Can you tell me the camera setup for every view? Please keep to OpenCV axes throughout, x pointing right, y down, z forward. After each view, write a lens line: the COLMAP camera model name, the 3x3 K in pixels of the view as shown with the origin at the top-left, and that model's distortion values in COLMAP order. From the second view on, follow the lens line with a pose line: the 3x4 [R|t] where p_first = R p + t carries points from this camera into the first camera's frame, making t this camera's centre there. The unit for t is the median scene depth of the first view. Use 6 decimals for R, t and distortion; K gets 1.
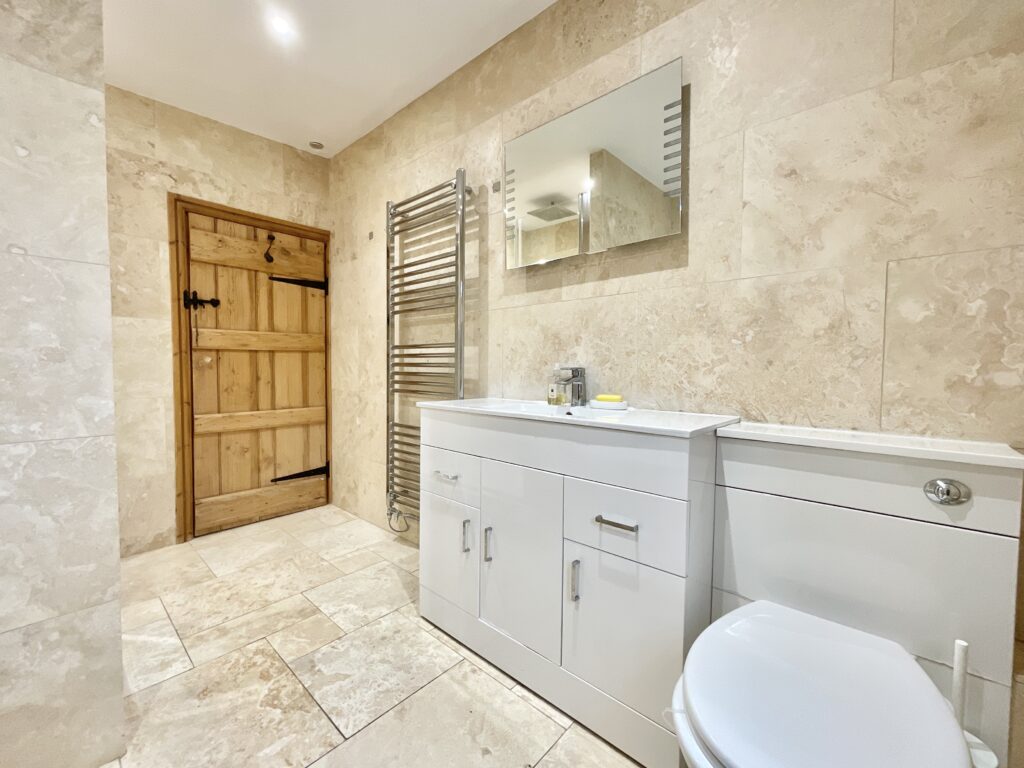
lens RADIAL K [[426.9, 0, 514.2], [0, 426.9, 384.7], [0, 0, 1]] dist [-0.000595, 0.000228]
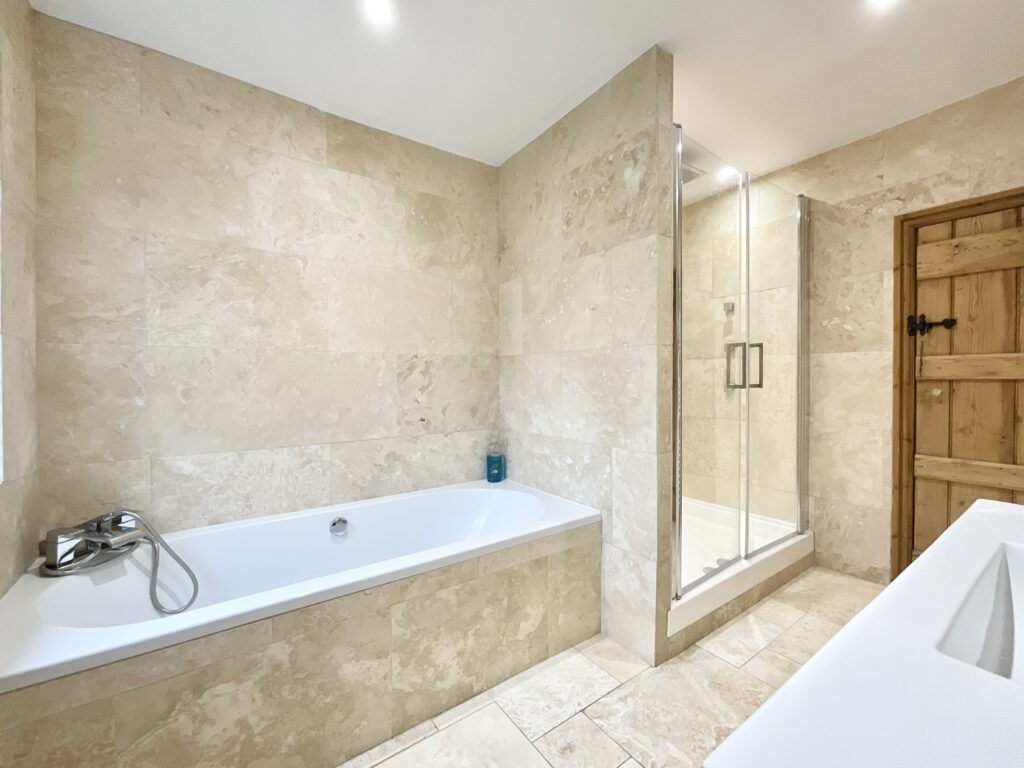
lens RADIAL K [[426.9, 0, 514.2], [0, 426.9, 384.7], [0, 0, 1]] dist [-0.000595, 0.000228]
pose [[-0.213326, 0.014686, -0.976871, 0.305272], [-0.032858, 0.999213, 0.022198, -0.068179], [0.976428, 0.036834, -0.212676, 0.380683]]
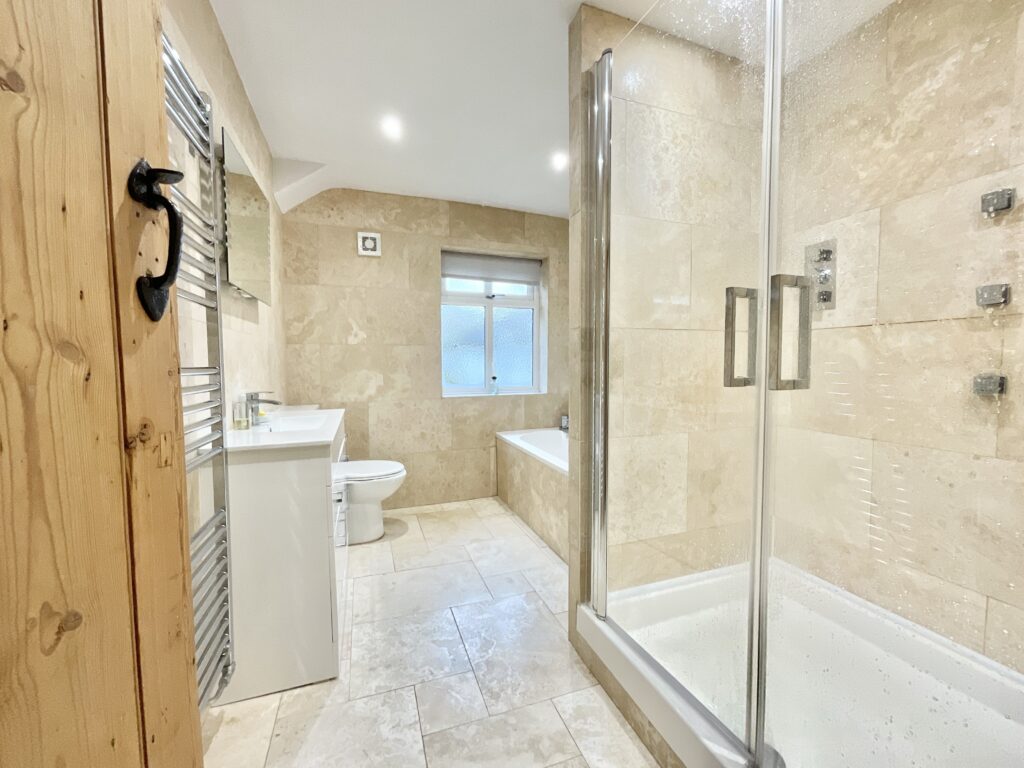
lens RADIAL K [[426.9, 0, 514.2], [0, 426.9, 384.7], [0, 0, 1]] dist [-0.000595, 0.000228]
pose [[-0.882376, -0.028352, 0.469690, -0.687251], [0.017589, 0.995498, 0.093134, -0.102180], [-0.470216, 0.090440, -0.877905, 1.133952]]
